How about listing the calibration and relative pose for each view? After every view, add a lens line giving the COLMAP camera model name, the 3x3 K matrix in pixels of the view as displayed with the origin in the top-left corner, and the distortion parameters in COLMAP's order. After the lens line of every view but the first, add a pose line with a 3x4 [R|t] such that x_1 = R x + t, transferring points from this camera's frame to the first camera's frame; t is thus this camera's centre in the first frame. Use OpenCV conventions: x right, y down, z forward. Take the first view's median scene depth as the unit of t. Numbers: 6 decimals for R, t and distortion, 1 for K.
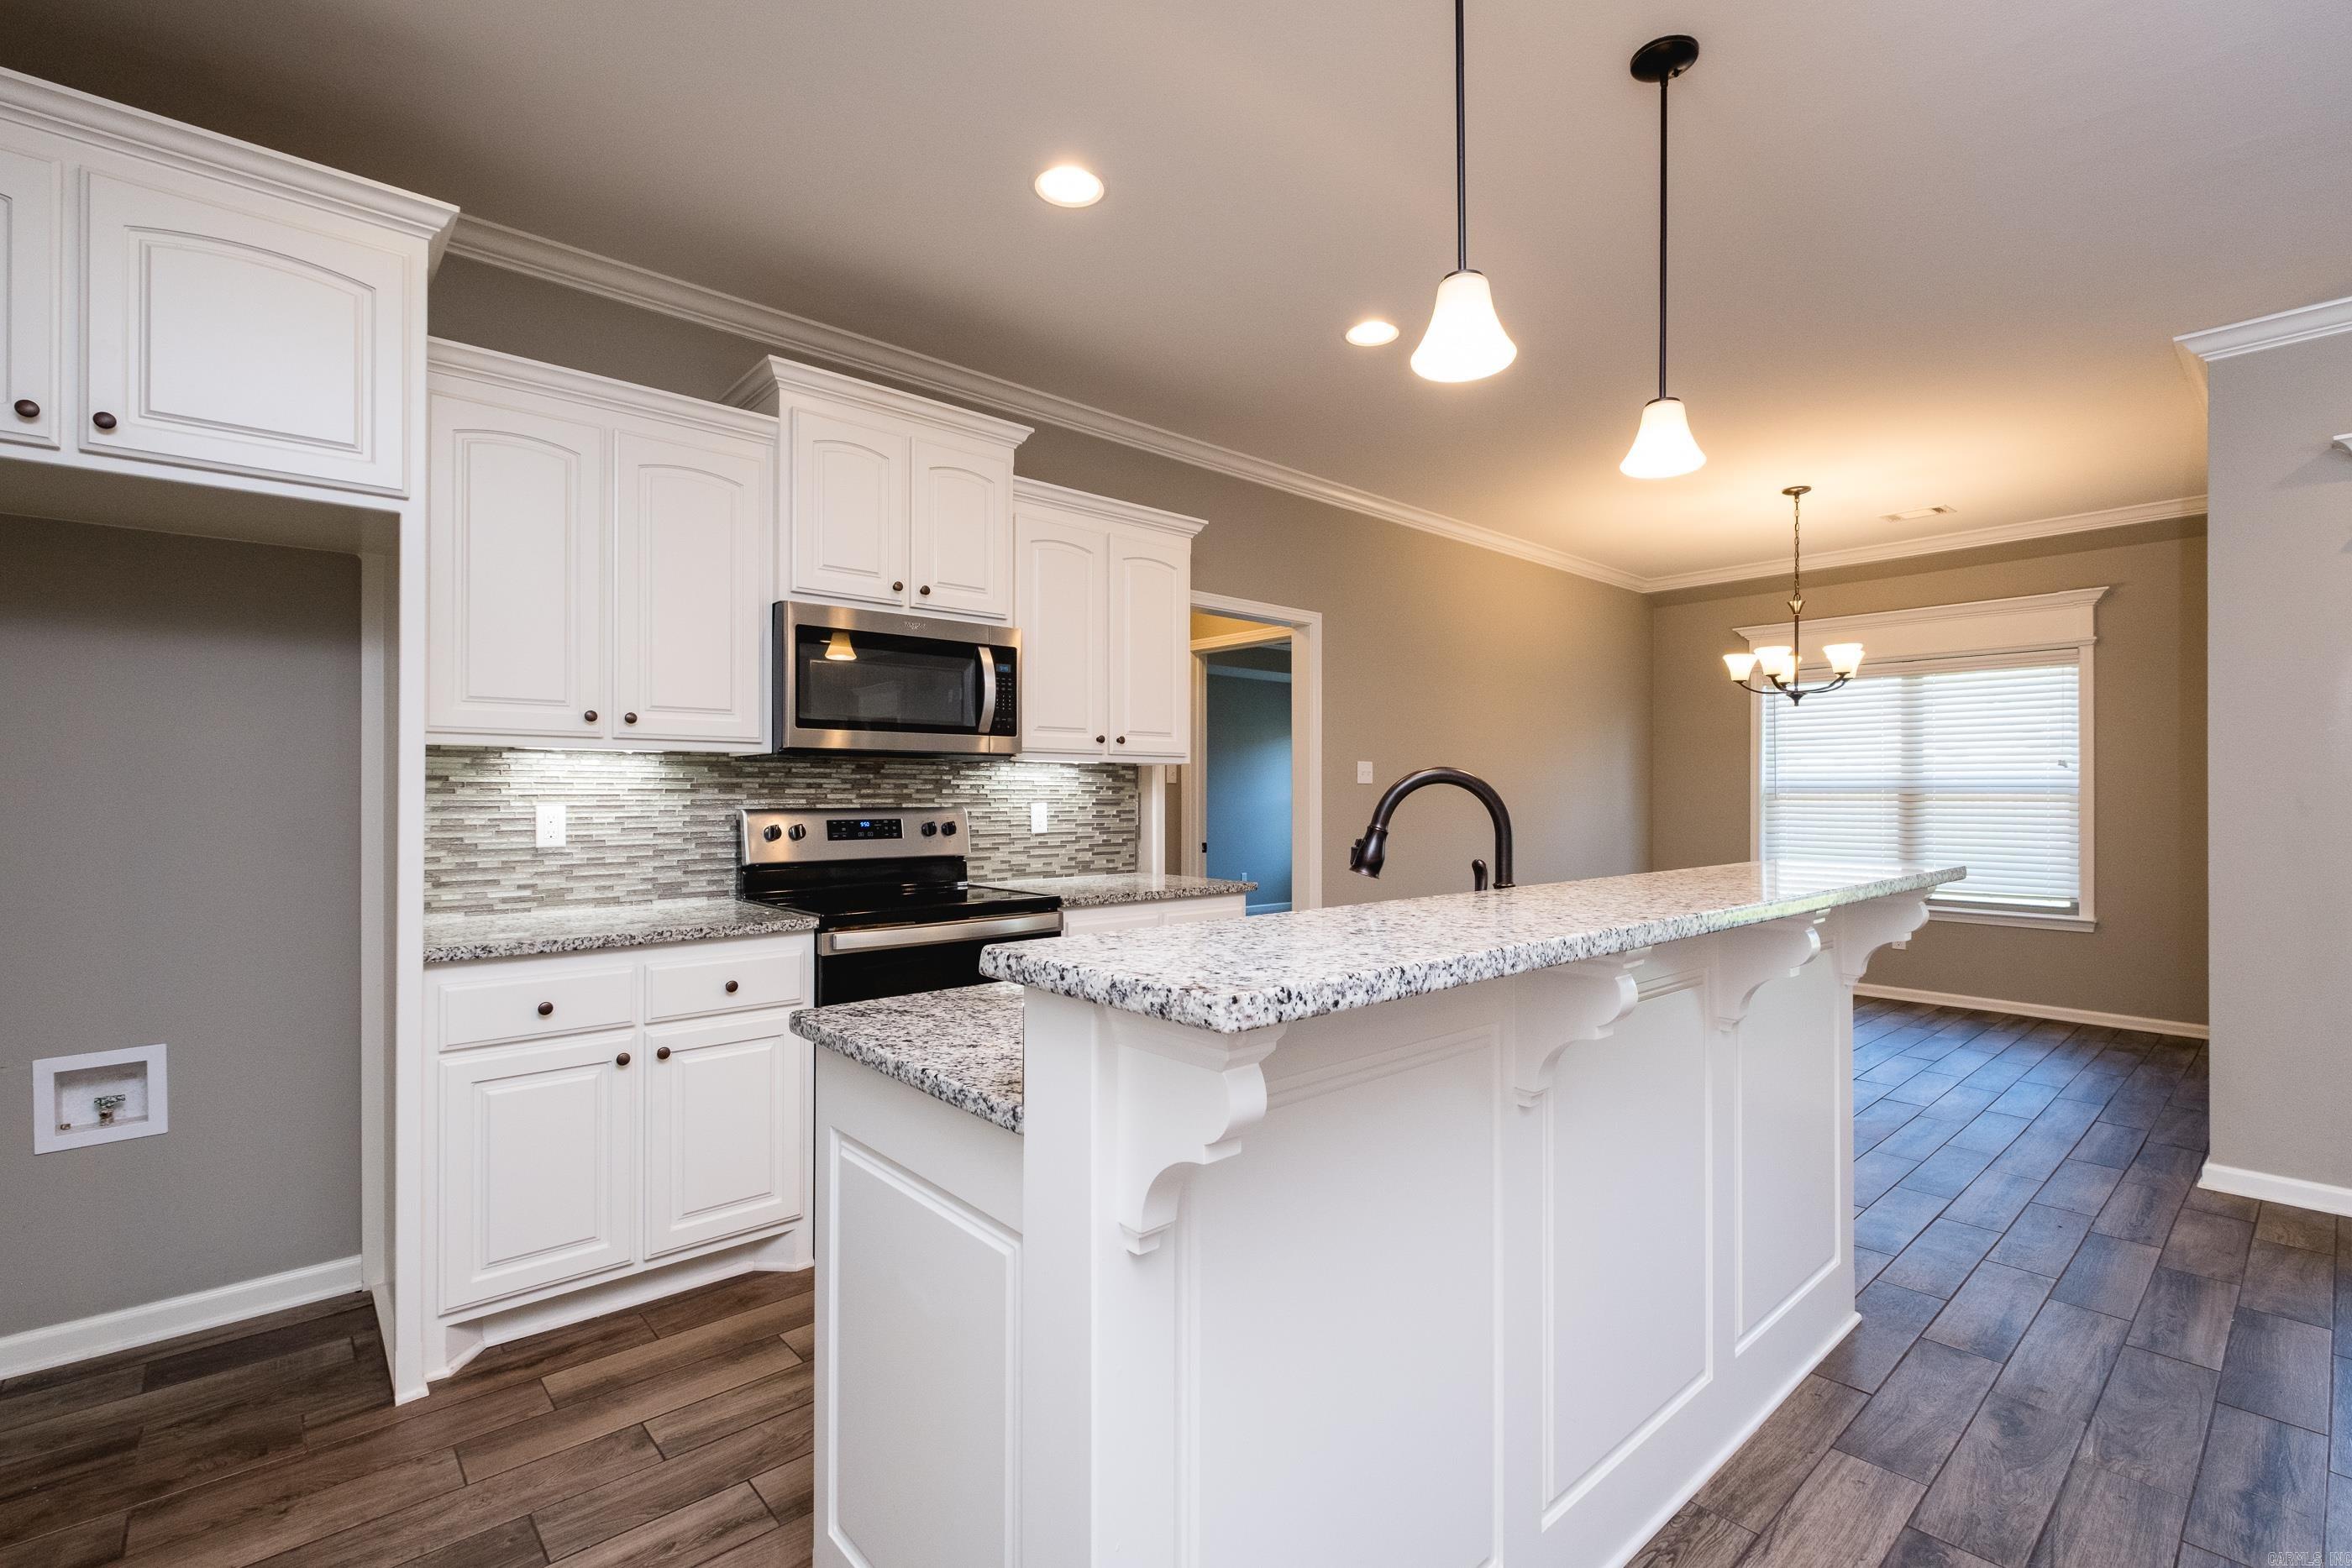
lens RADIAL K [[1034.0, 0, 1057.9], [0, 1034.0, 787.1], [0, 0, 1]] dist [0.004410, -0.002595]
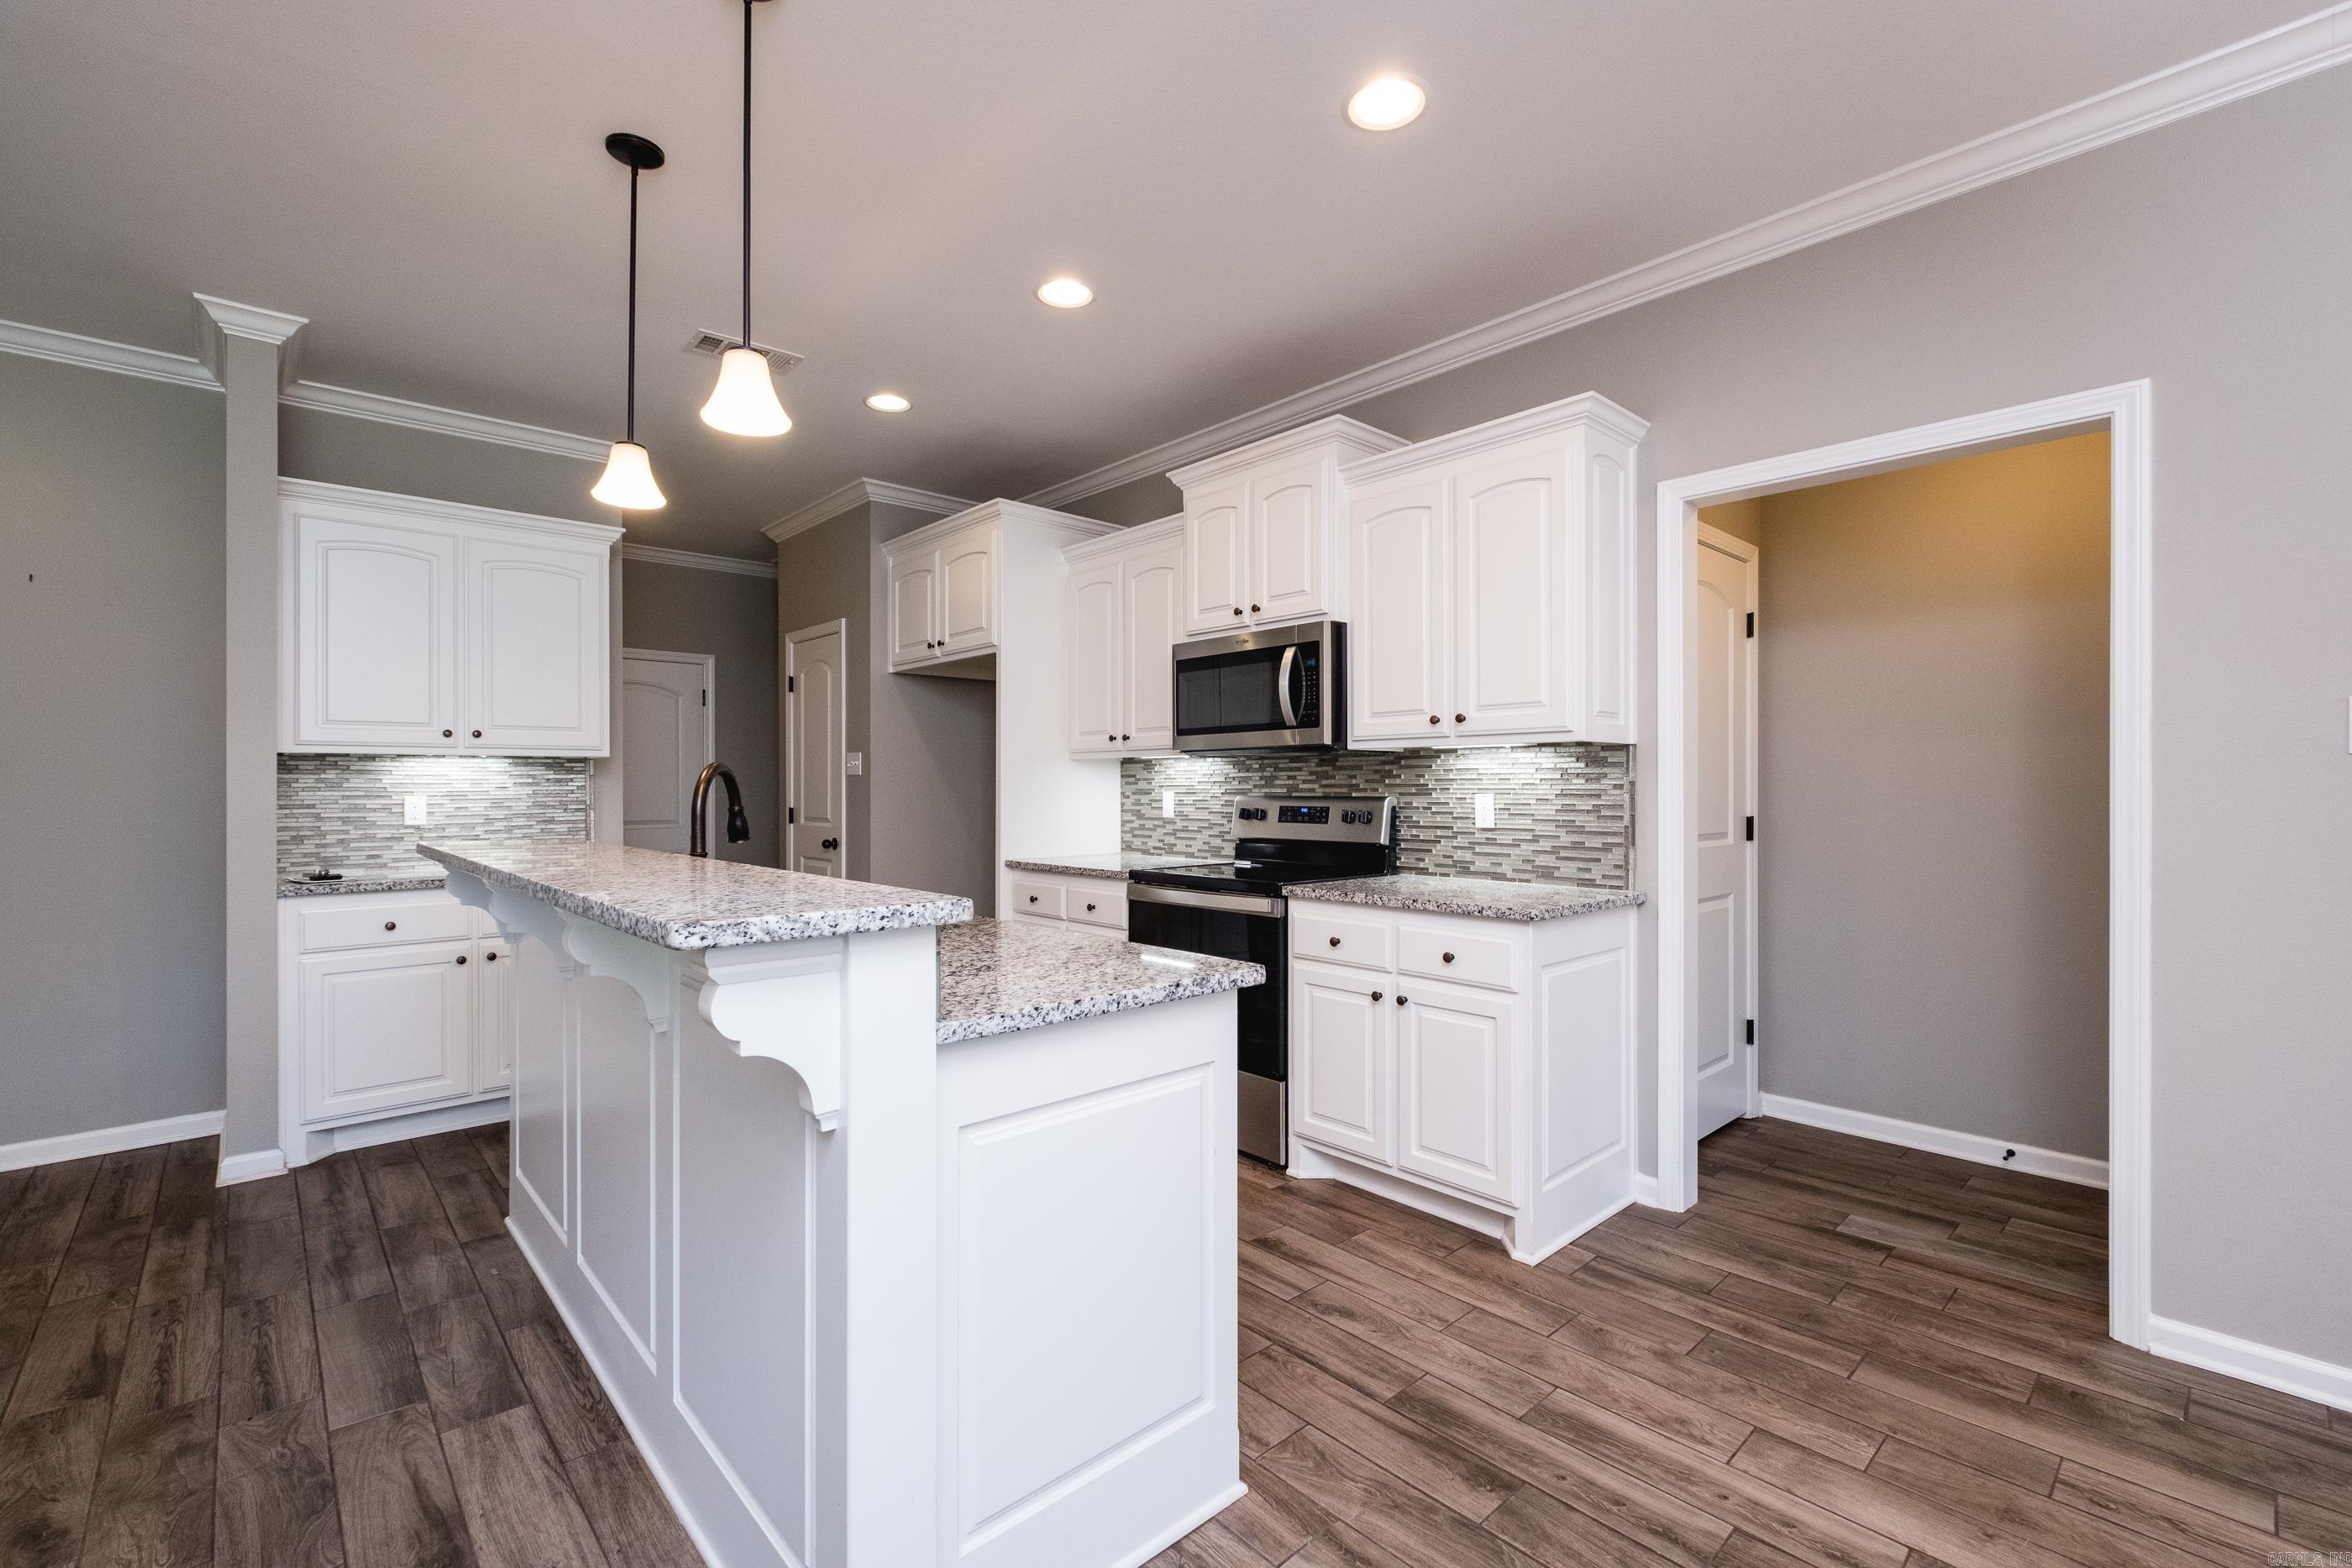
lens RADIAL K [[1034.0, 0, 1318.6], [0, 1034.0, 791.9], [0, 0, 1]] dist [0.004410, -0.002595]
pose [[0.128489, 0.003063, -0.991706, 0.999423], [0.006793, 0.999969, 0.003969, 0.011077], [0.991688, -0.007246, 0.128465, 0.890751]]
